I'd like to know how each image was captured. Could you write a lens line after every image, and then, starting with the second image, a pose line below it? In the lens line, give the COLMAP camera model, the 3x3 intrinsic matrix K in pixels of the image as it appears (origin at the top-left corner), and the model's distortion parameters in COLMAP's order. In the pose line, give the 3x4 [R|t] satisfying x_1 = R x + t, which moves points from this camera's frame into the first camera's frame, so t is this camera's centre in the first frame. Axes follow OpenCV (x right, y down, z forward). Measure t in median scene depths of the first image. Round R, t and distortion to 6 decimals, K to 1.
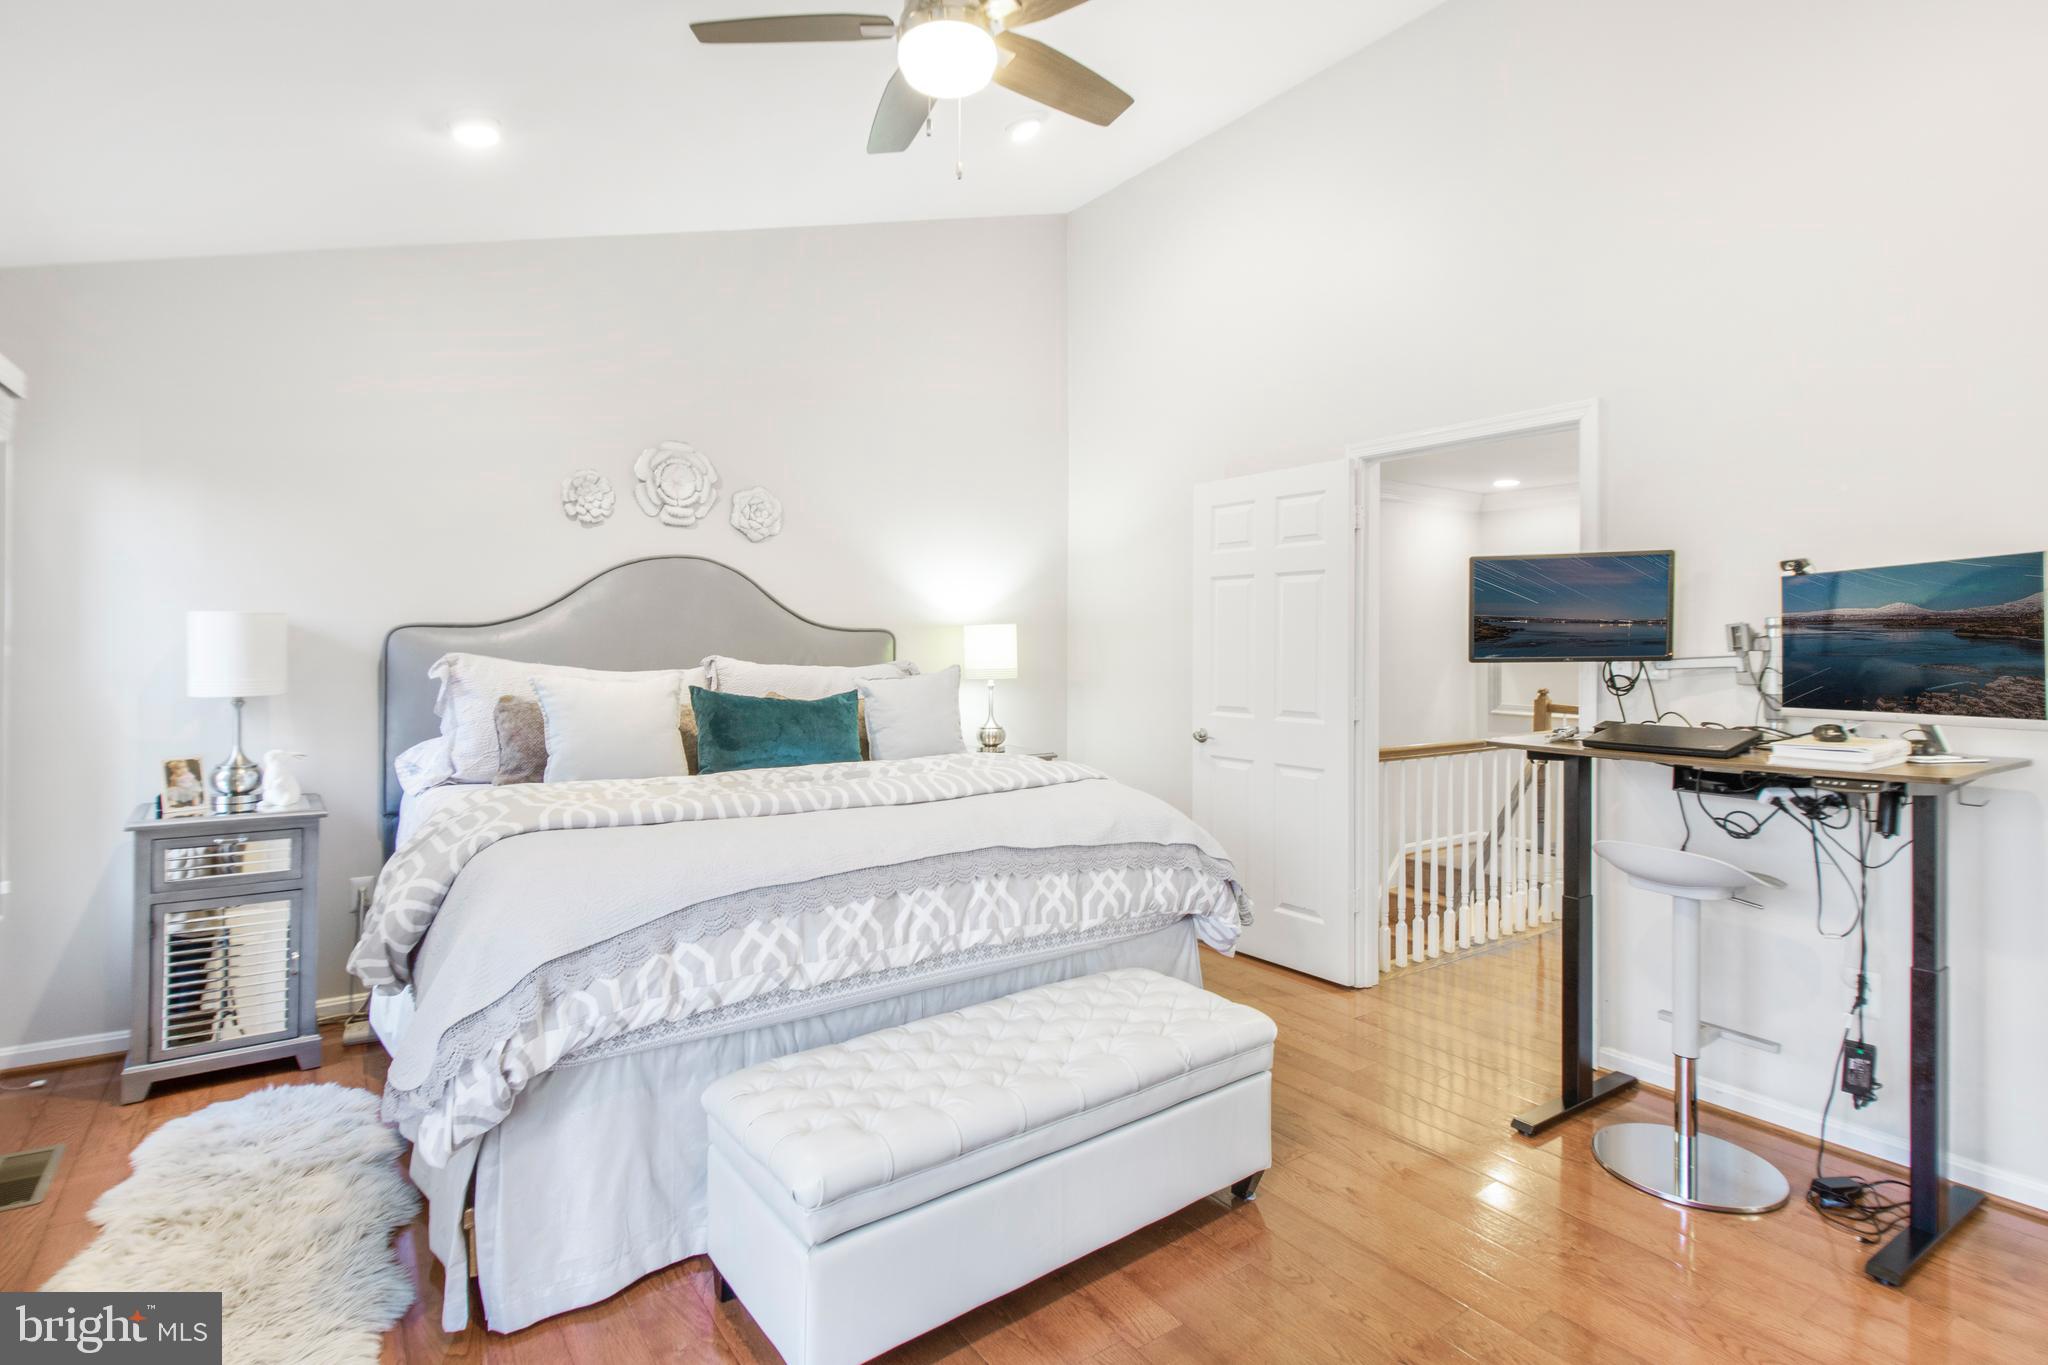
lens RADIAL K [[982.5, 0, 1011.5], [0, 982.5, 671.7], [0, 0, 1]] dist [0.000971, -0.000214]
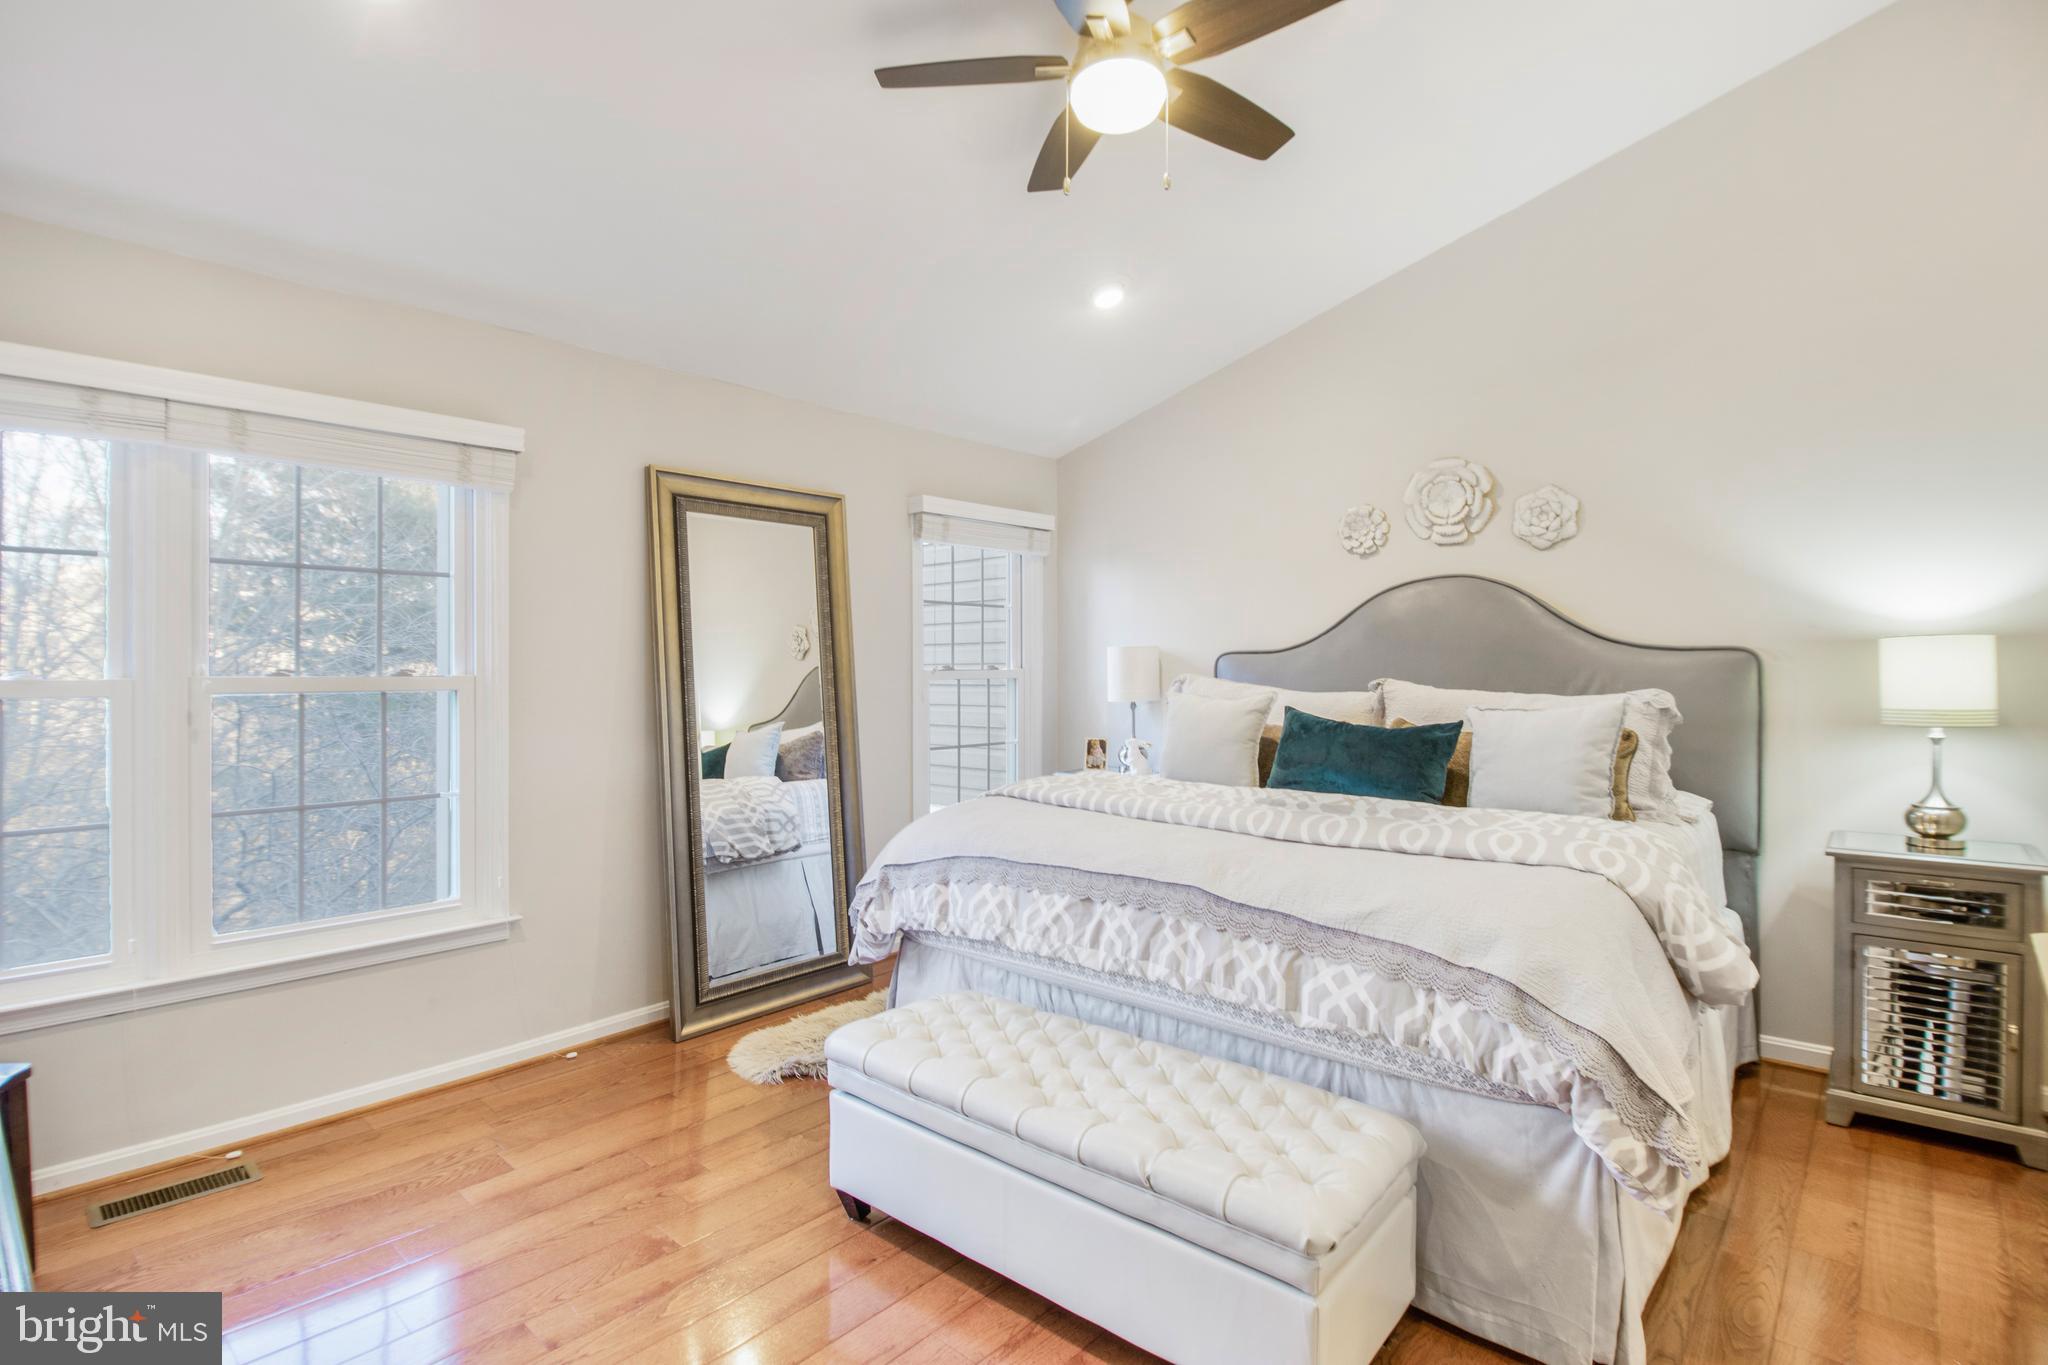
lens RADIAL K [[982.5, 0, 1011.5], [0, 982.5, 671.7], [0, 0, 1]] dist [0.000971, -0.000214]
pose [[0.220058, 0.003637, -0.975480, 0.816359], [-0.026173, 0.999655, -0.002177, -0.016995], [0.975136, 0.026010, 0.220078, 0.599808]]
